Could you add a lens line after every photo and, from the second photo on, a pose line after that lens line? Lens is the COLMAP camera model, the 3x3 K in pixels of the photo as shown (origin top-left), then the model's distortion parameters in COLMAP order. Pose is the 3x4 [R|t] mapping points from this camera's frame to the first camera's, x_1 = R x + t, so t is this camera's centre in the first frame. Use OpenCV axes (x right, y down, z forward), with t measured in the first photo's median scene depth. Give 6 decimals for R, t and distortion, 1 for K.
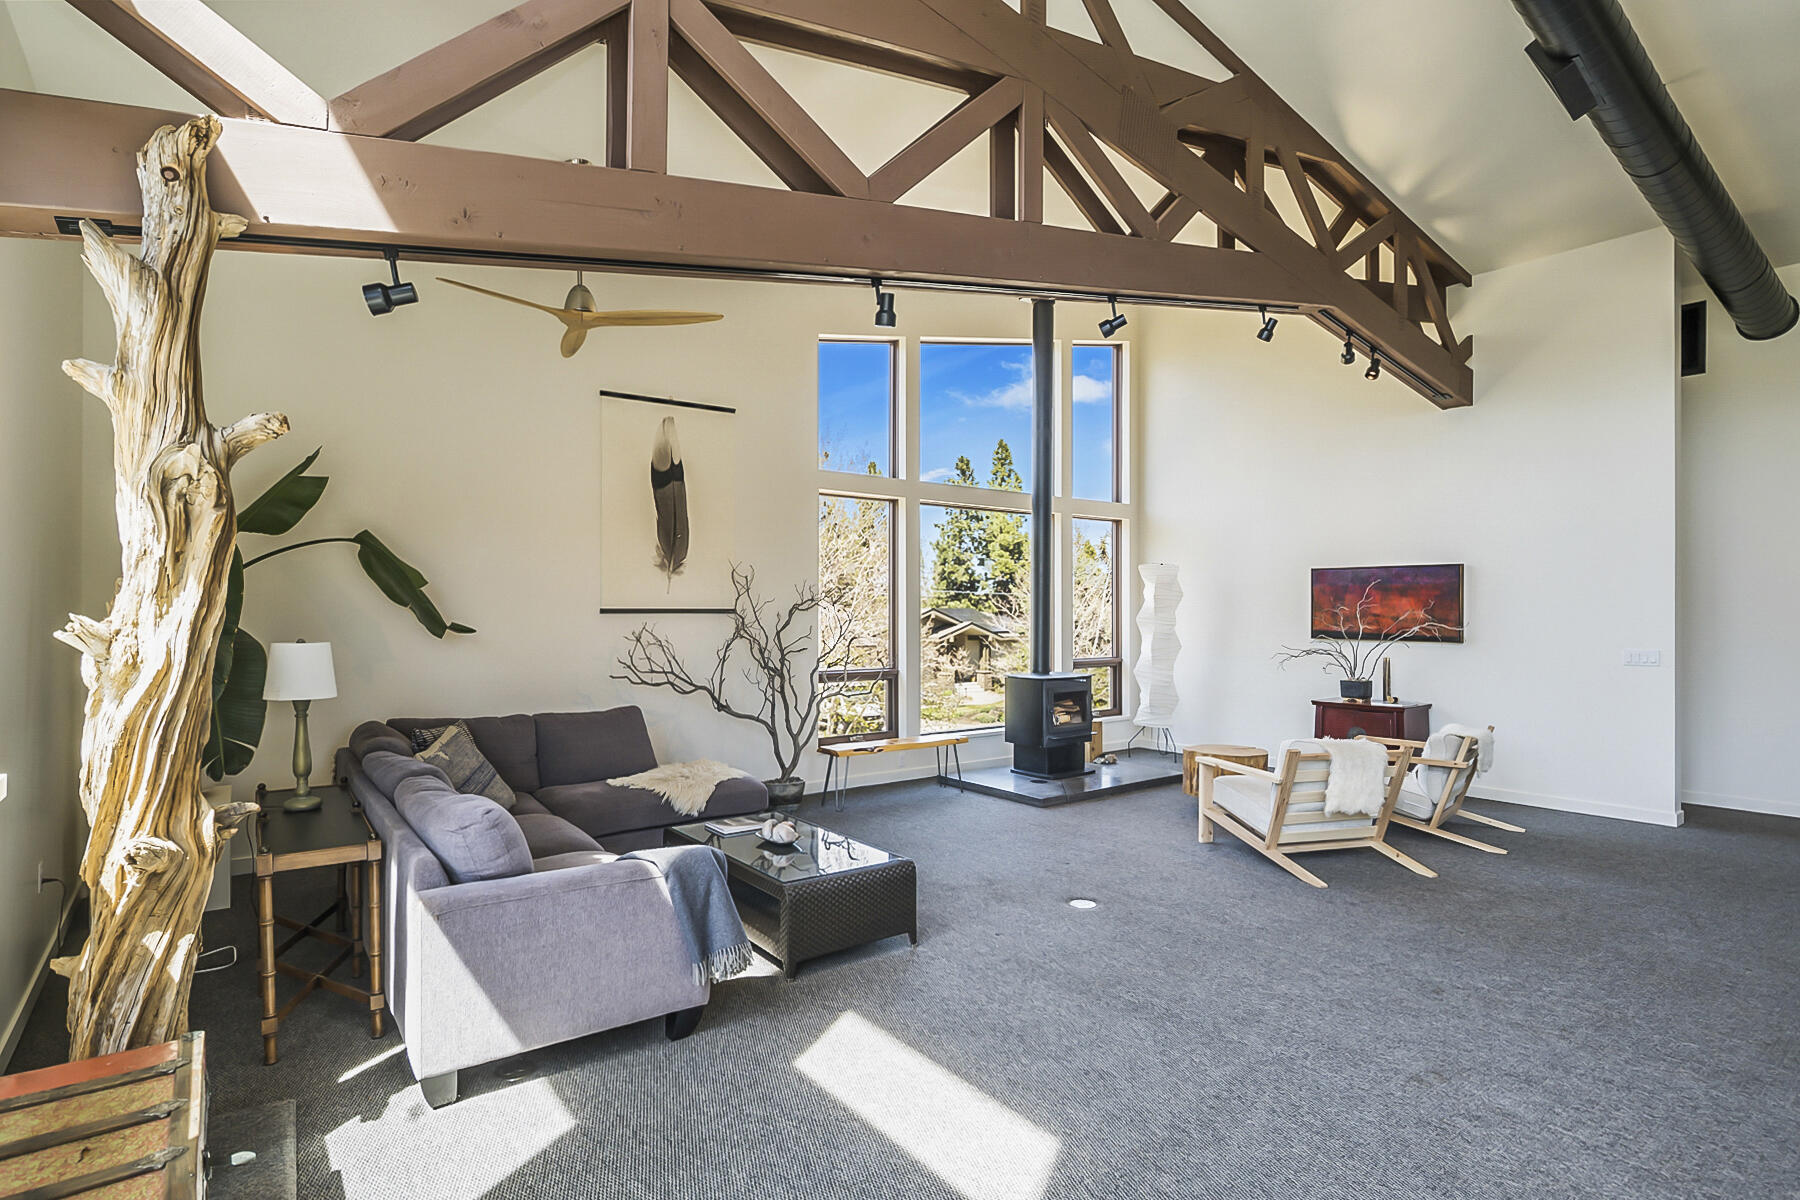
lens RADIAL K [[910.1, 0, 898.9], [0, 910.1, 605.4], [0, 0, 1]] dist [-0.002800, 0.000022]
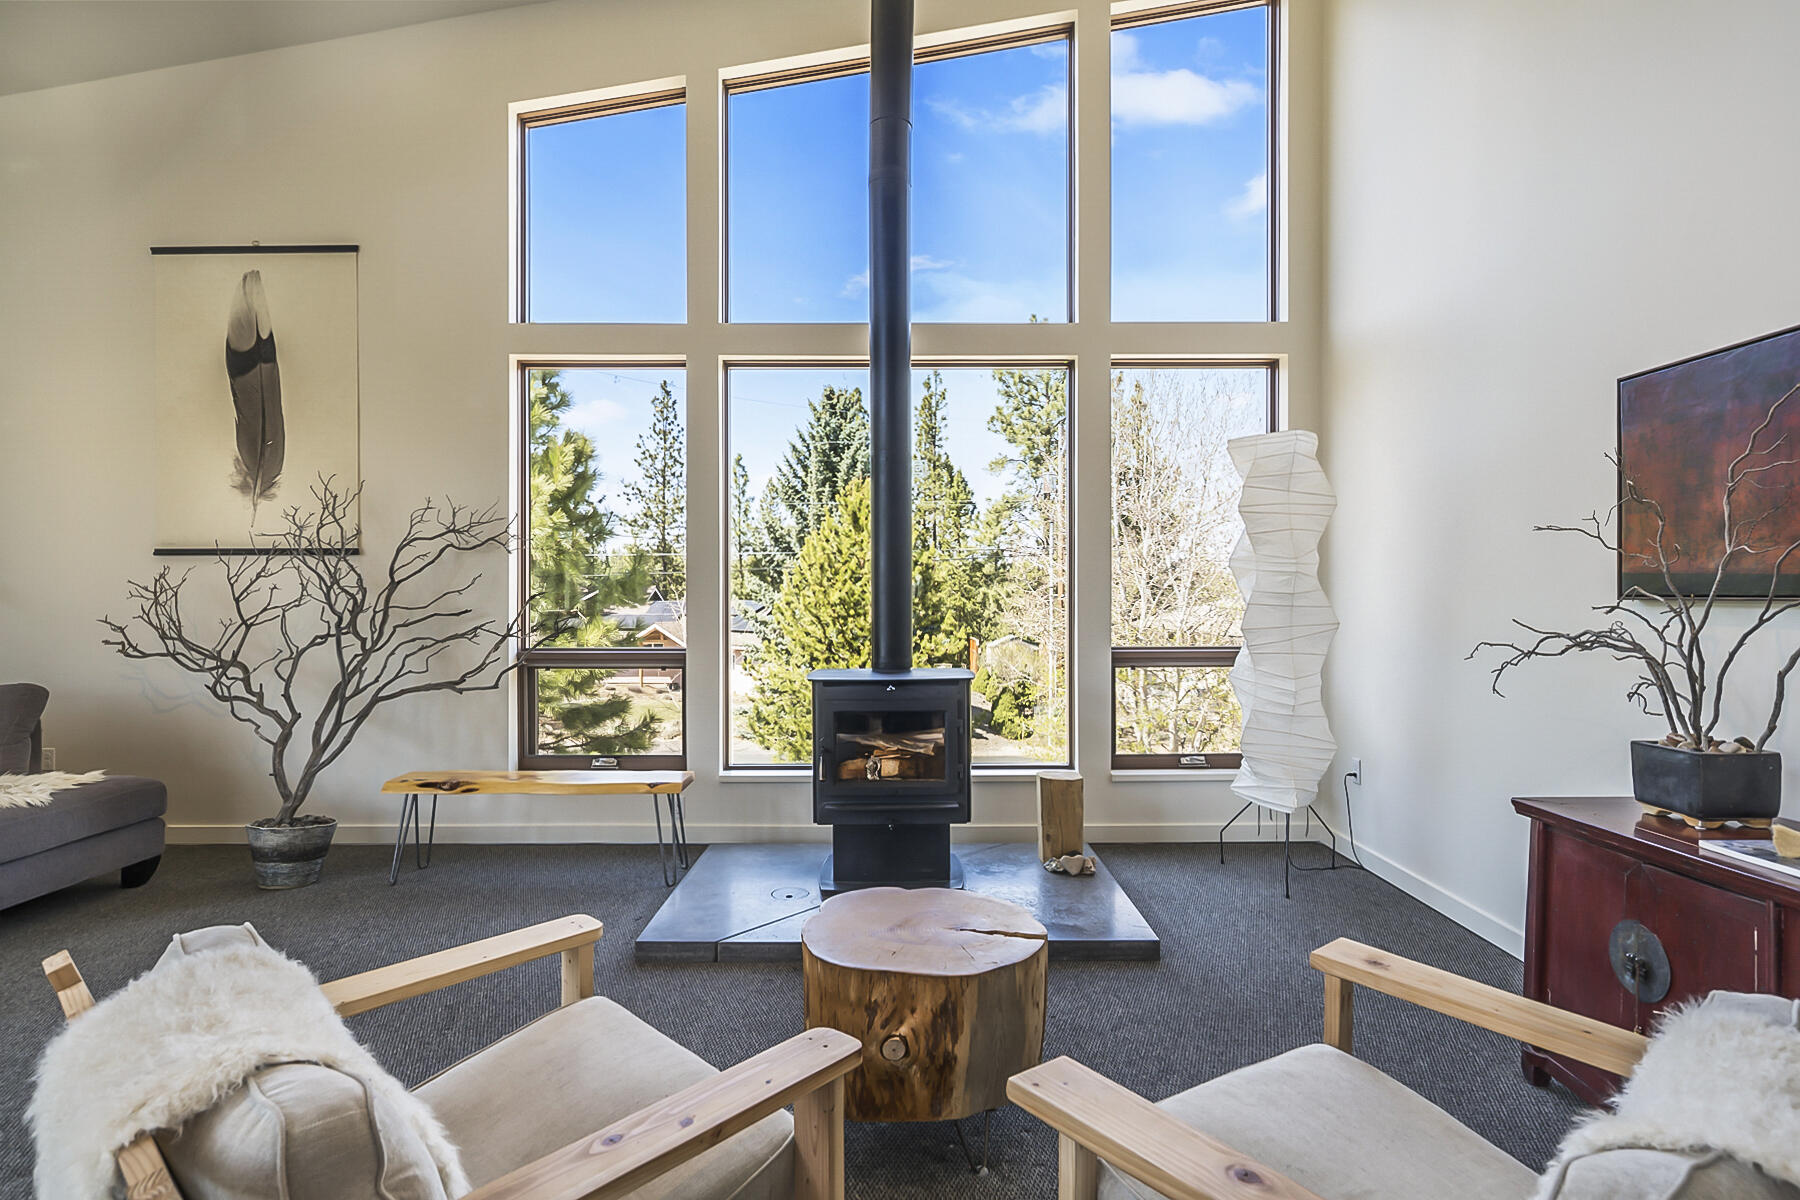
lens RADIAL K [[909.0, 0, 904.9], [0, 909.0, 595.8], [0, 0, 1]] dist [-0.005045, -0.000637]
pose [[0.795890, -0.002597, -0.605436, 0.508797], [0.006019, 0.999975, 0.003624, 0.036777], [0.605411, -0.006528, 0.795886, 0.682666]]
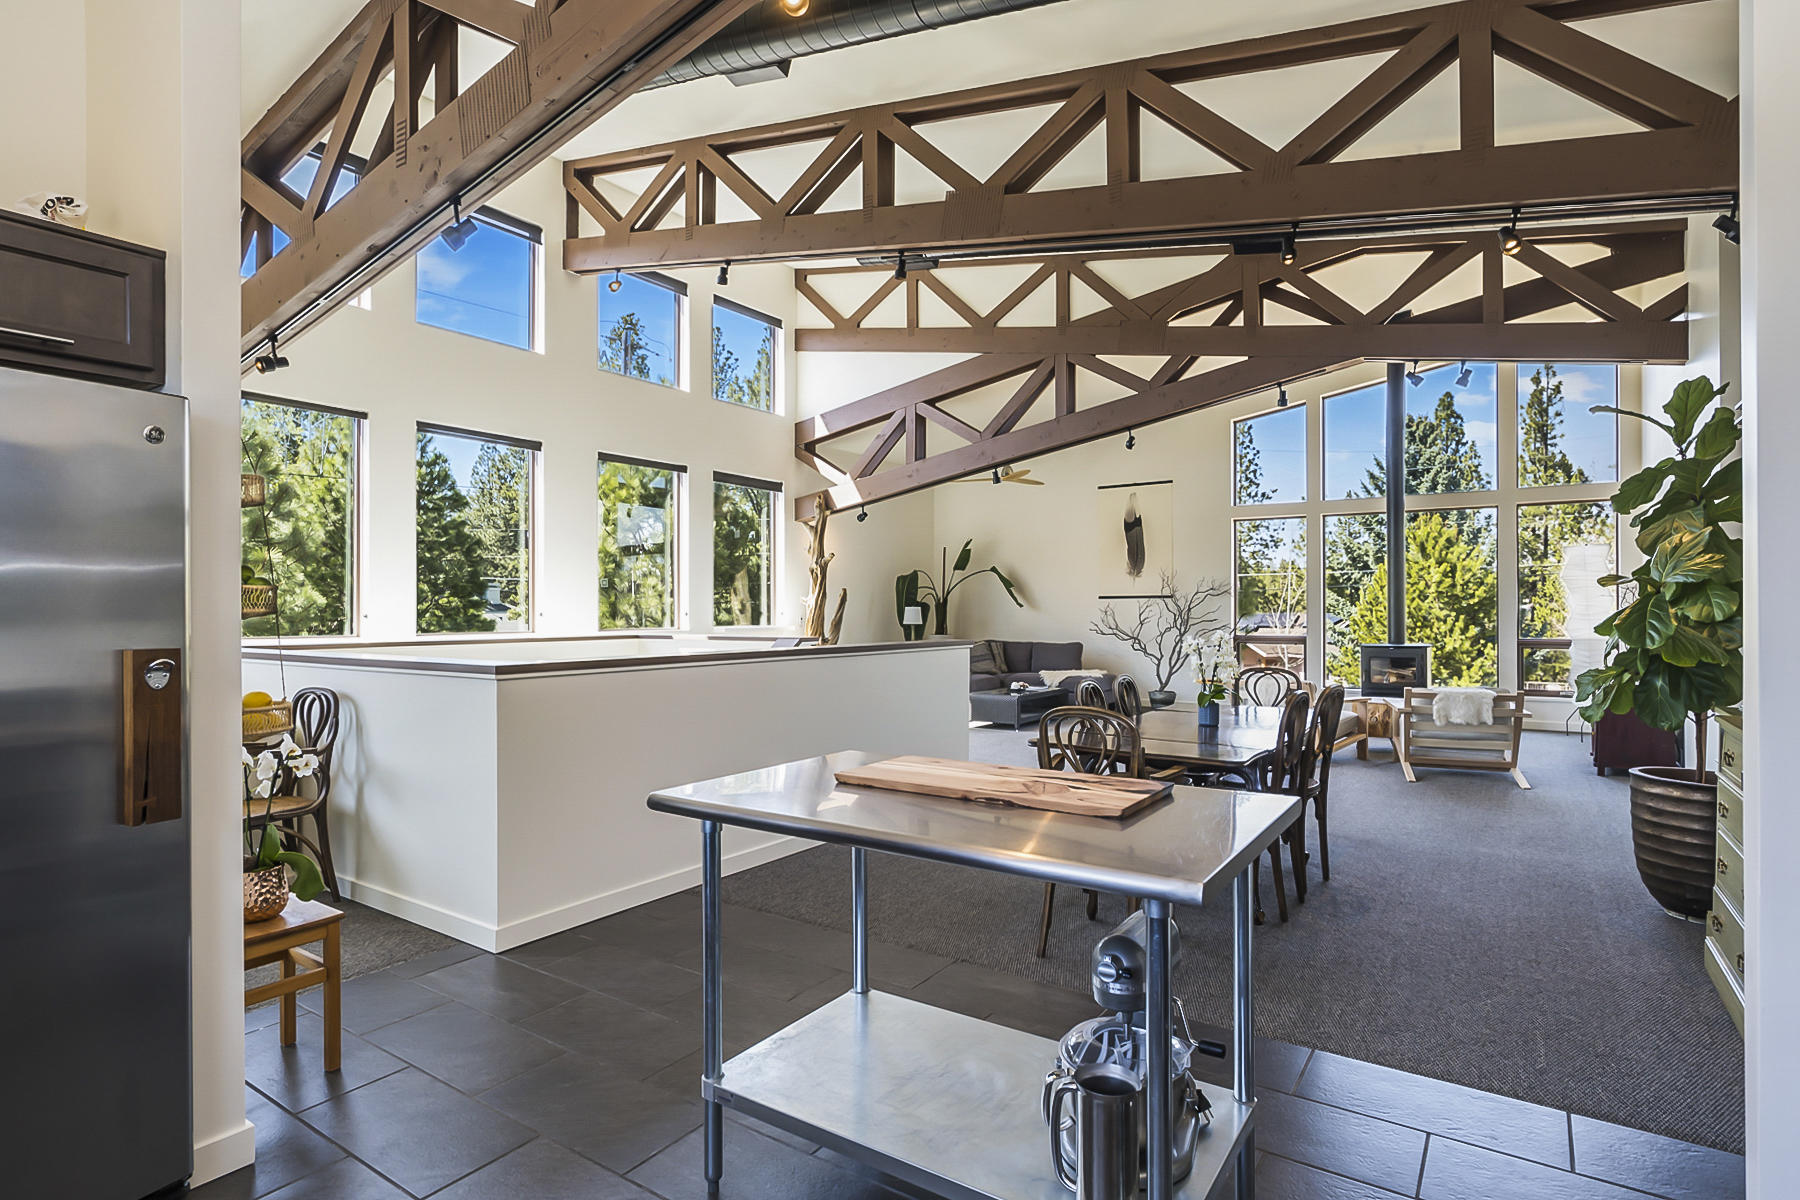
lens RADIAL K [[916.2, 0, 895.9], [0, 916.2, 603.8], [0, 0, 1]] dist [-0.000058, 0.000633]
pose [[0.308996, -0.003865, -0.951056, 1.256504], [0.005331, 0.999983, -0.002332, 0.019968], [0.951049, -0.004350, 0.309011, -0.039453]]
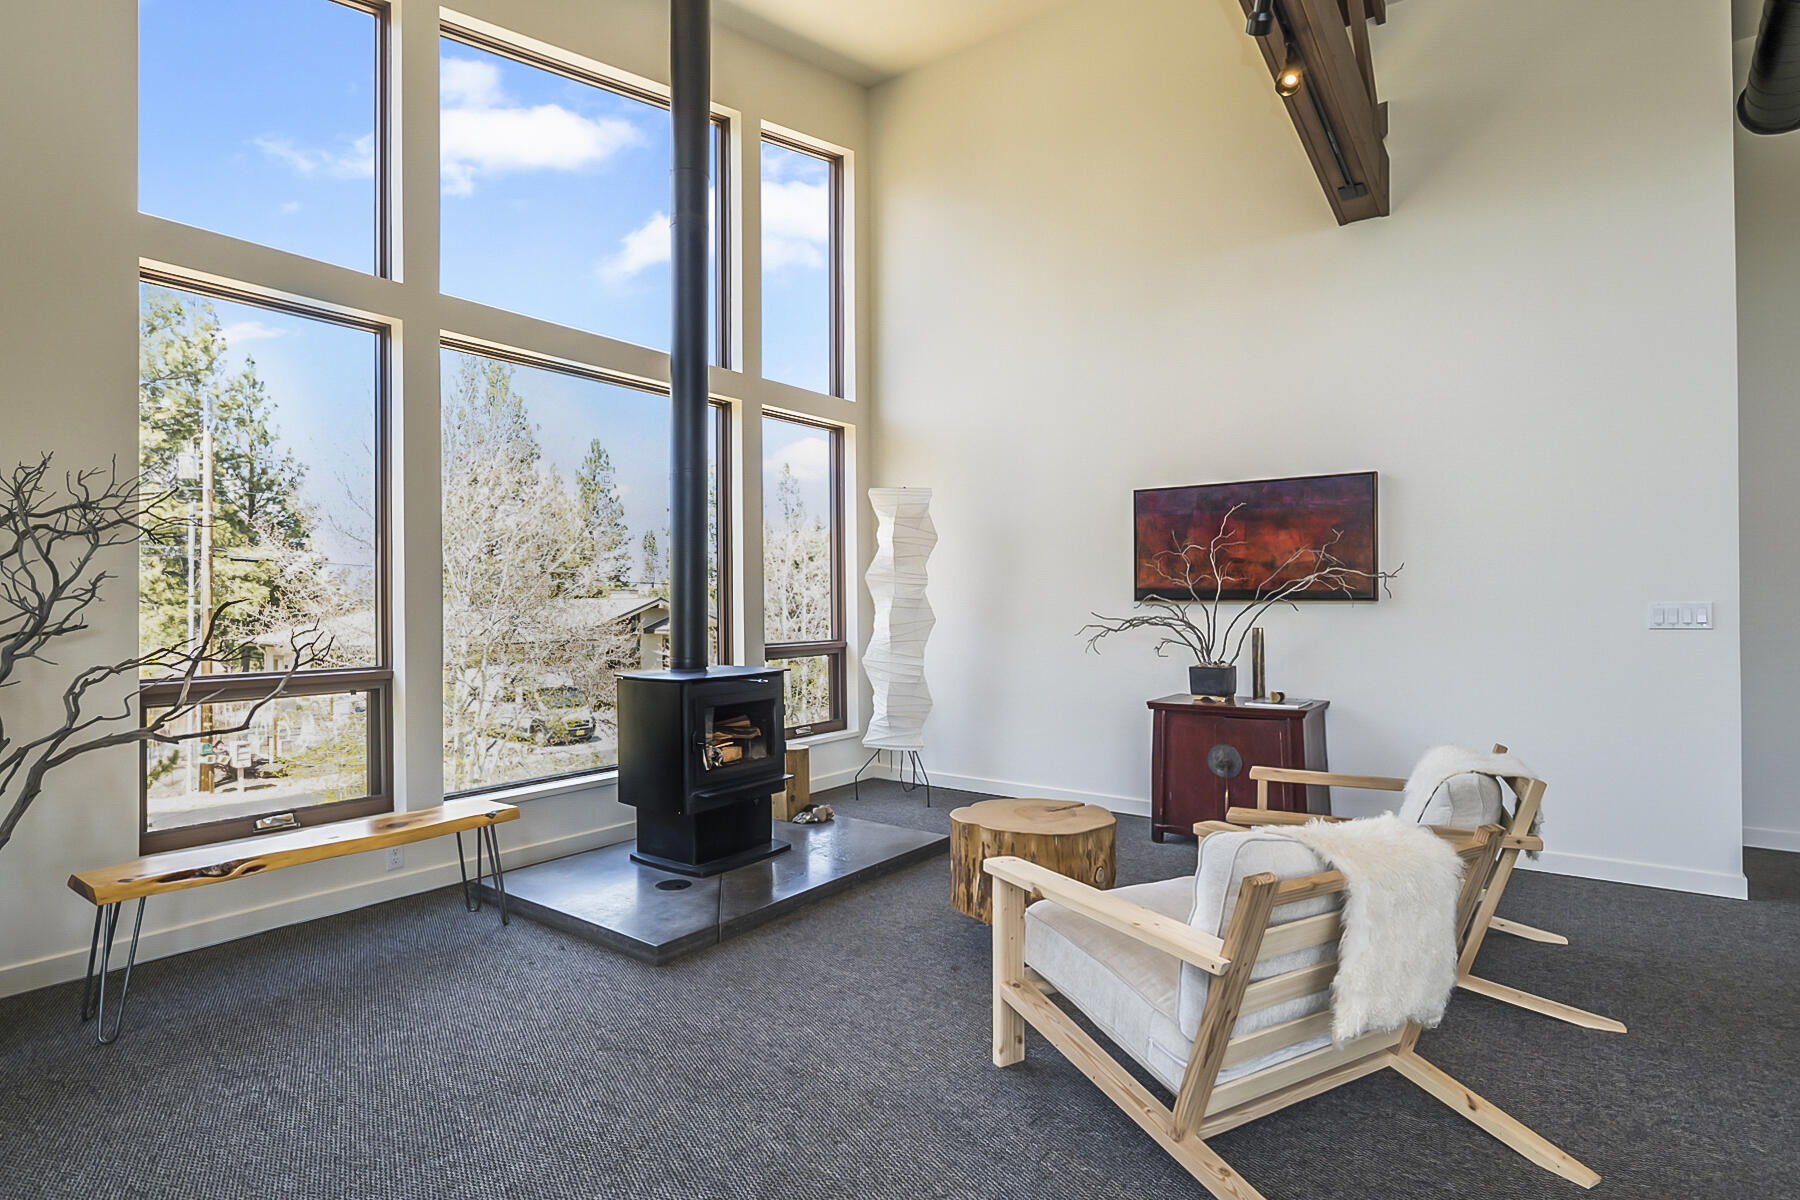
lens RADIAL K [[909.0, 0, 904.9], [0, 909.0, 595.8], [0, 0, 1]] dist [-0.005045, -0.000637]
pose [[0.960868, -0.006310, 0.276933, 0.145513], [0.006879, 0.999976, -0.001084, 0.036458], [-0.276920, 0.002947, 0.960889, 0.503893]]
